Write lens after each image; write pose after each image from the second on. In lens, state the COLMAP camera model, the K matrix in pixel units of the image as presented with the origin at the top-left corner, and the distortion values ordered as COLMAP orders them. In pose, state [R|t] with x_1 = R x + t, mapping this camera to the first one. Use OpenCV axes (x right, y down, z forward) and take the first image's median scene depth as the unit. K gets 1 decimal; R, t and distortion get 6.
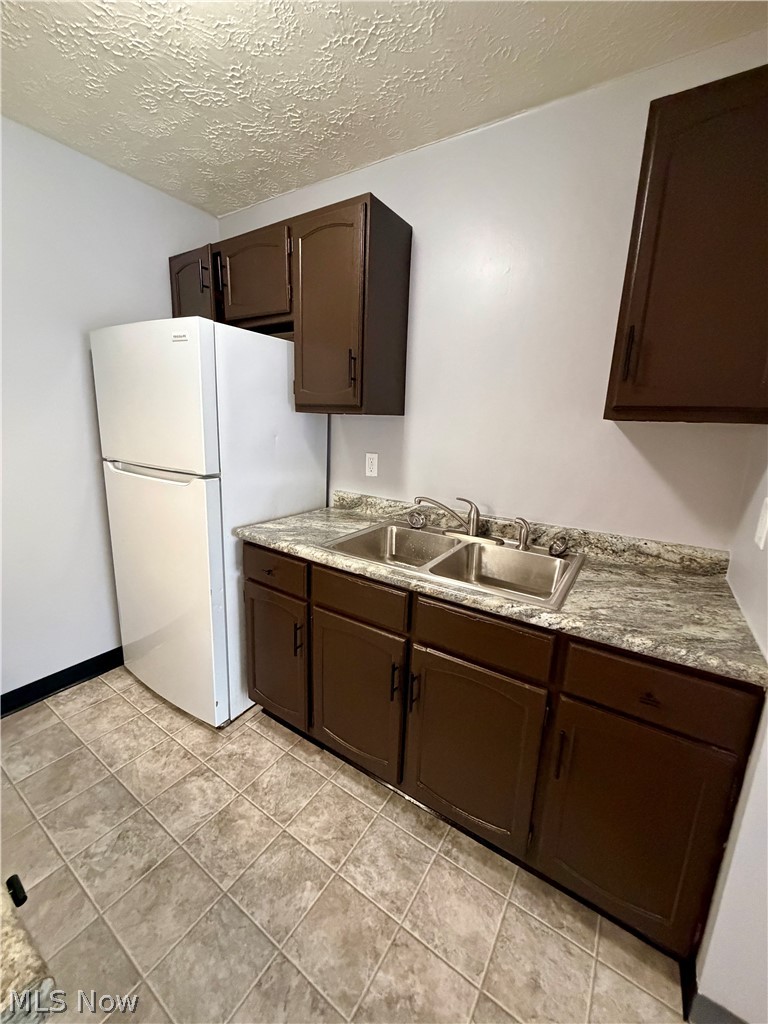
lens RADIAL K [[407.7, 0, 382.2], [0, 407.7, 508.7], [0, 0, 1]] dist [0.000332, 0.000362]
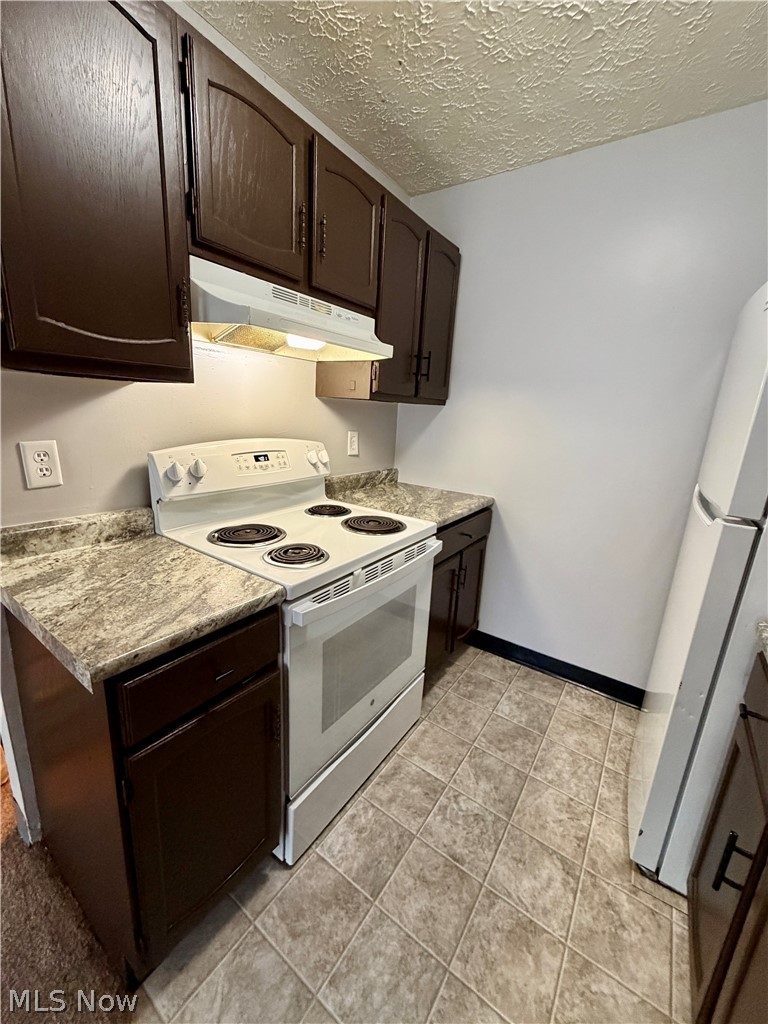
lens RADIAL K [[407.7, 0, 382.2], [0, 407.7, 508.7], [0, 0, 1]] dist [0.000332, 0.000362]
pose [[-0.025117, 0.205024, -0.978435, 0.199955], [-0.264728, 0.942438, 0.204277, -0.079361], [0.963996, 0.264150, 0.030605, 0.462790]]
